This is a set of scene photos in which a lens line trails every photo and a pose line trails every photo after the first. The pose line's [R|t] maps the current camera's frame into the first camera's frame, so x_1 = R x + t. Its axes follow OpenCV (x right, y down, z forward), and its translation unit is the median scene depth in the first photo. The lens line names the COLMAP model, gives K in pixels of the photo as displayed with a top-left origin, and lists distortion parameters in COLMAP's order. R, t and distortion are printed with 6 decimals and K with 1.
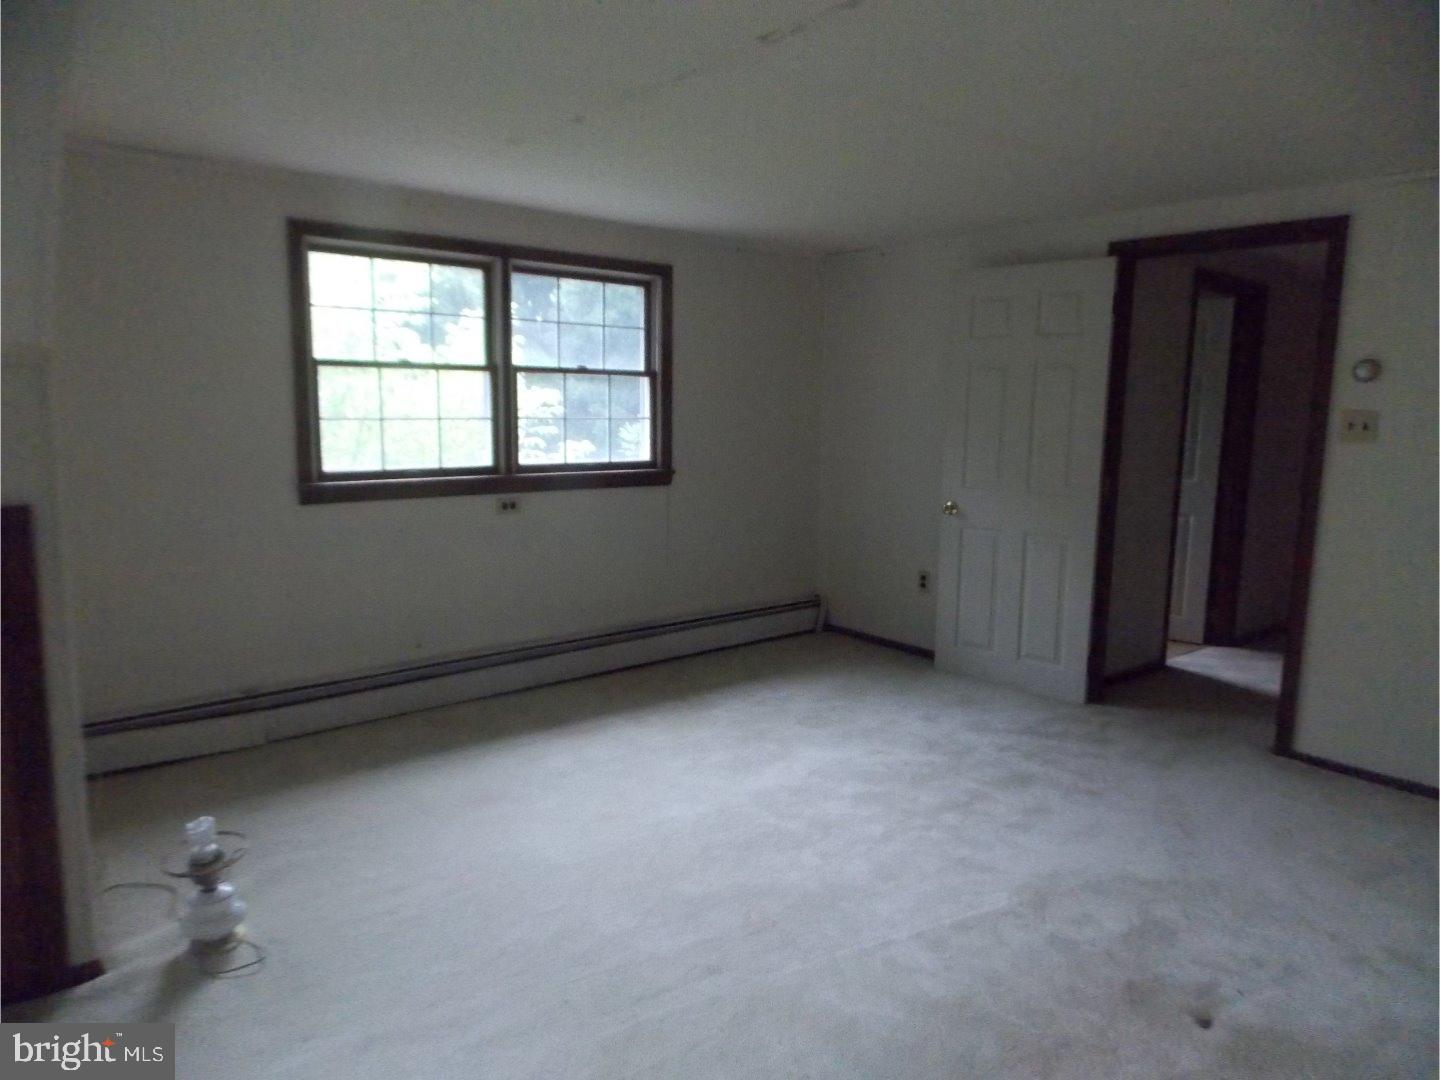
lens RADIAL K [[961.3, 0, 718.8], [0, 961.3, 540.7], [0, 0, 1]] dist [0.025603, -0.000767]
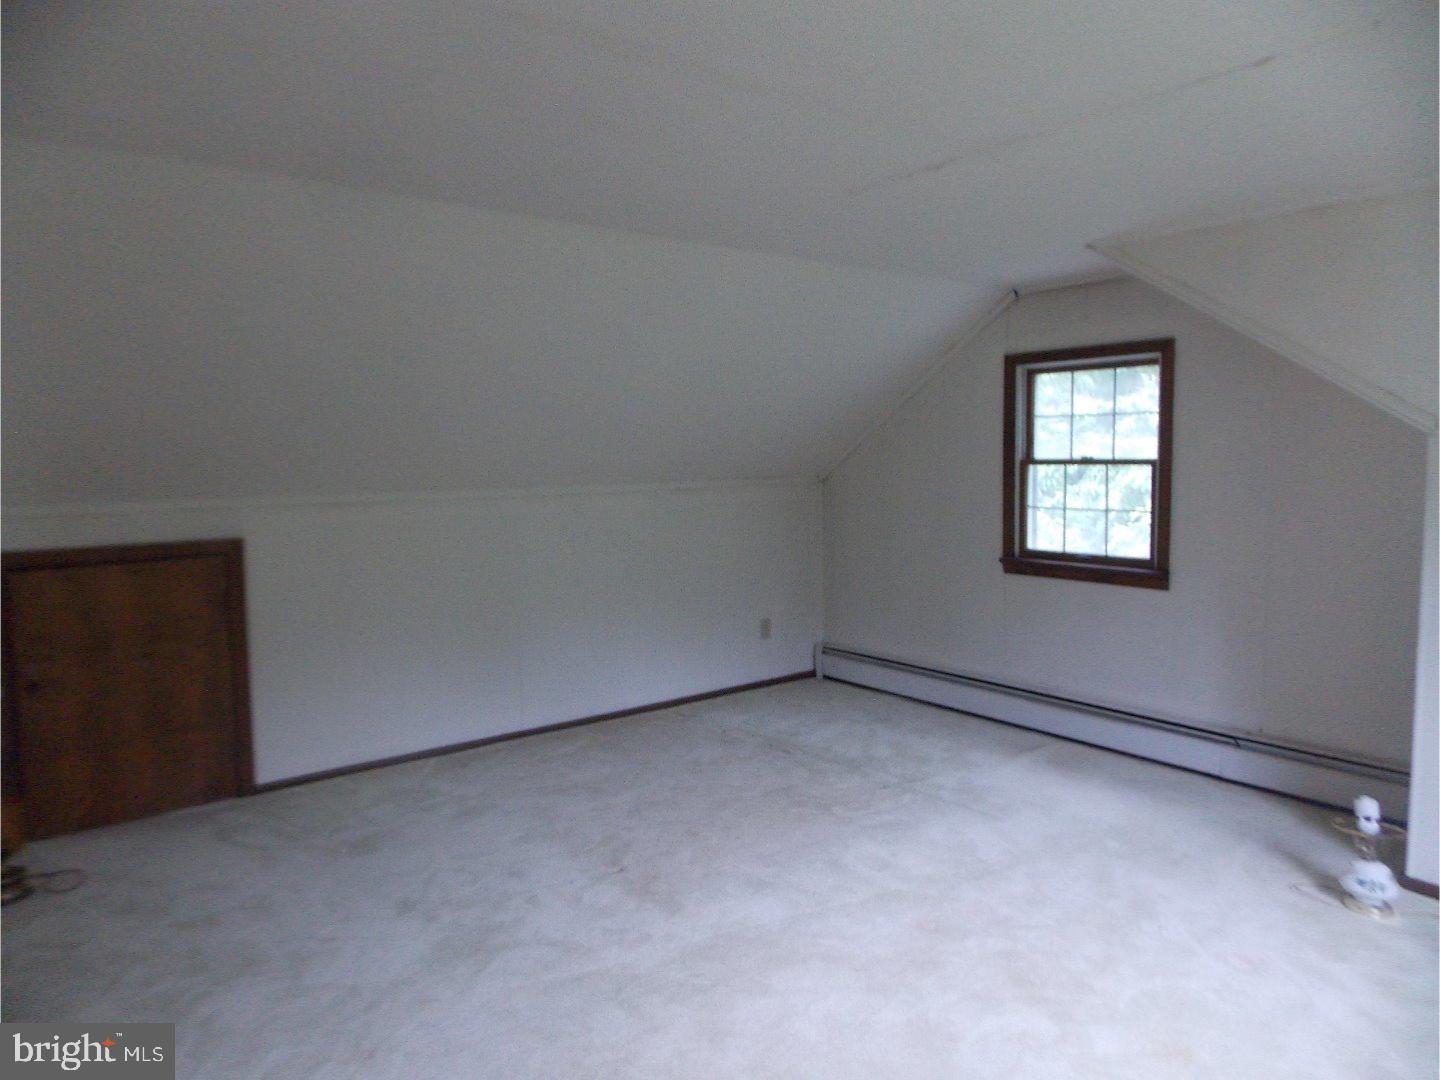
lens RADIAL K [[961.3, 0, 713.1], [0, 961.3, 534.9], [0, 0, 1]] dist [0.025603, -0.000767]
pose [[-0.050557, 0.041369, -0.997864, 0.827098], [-0.171325, 0.983972, 0.049474, -0.080550], [0.983917, 0.173460, -0.042659, 0.645281]]
